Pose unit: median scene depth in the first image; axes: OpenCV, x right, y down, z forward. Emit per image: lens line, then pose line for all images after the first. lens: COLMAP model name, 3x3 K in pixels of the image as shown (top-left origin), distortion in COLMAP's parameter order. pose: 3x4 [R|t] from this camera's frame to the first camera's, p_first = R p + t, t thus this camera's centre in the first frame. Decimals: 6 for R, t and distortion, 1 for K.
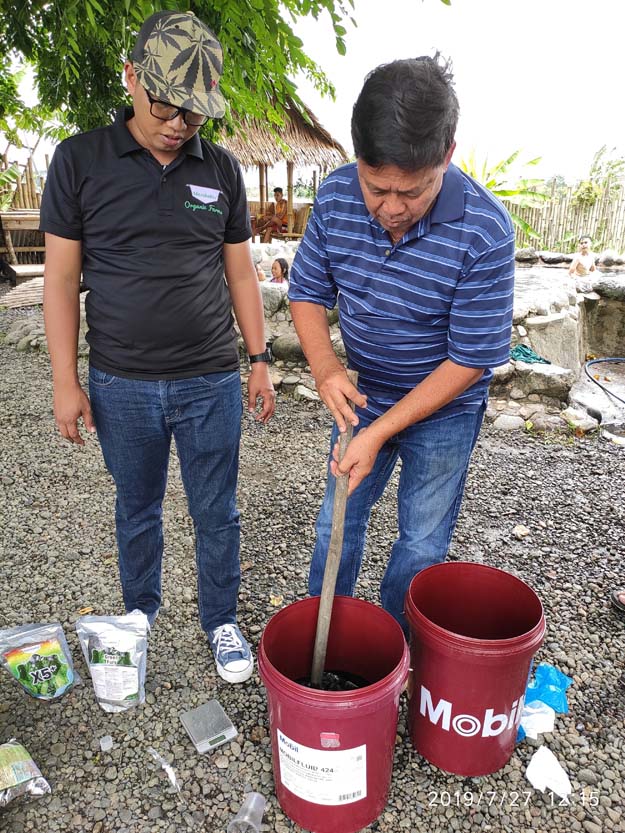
lens RADIAL K [[629.3, 0, 325.5], [0, 629.3, 413.7], [0, 0, 1]] dist [0.056254, -0.078155]
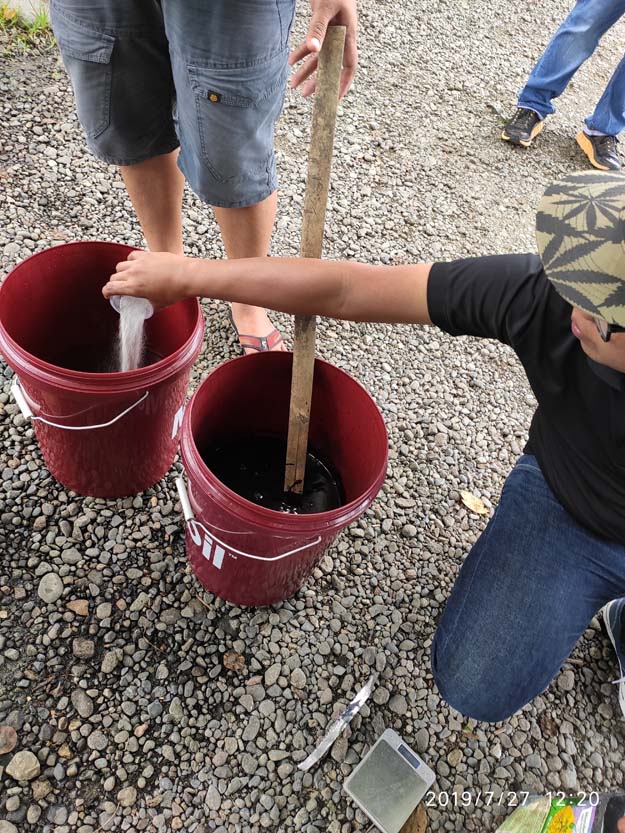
lens RADIAL K [[629.3, 0, 310.9], [0, 629.3, 422.1], [0, 0, 1]] dist [0.056254, -0.078155]
pose [[-0.543043, -0.735396, 0.405335, -0.226207], [0.057791, 0.448835, 0.891744, -0.210490], [-0.837714, 0.507680, -0.201238, 0.884059]]
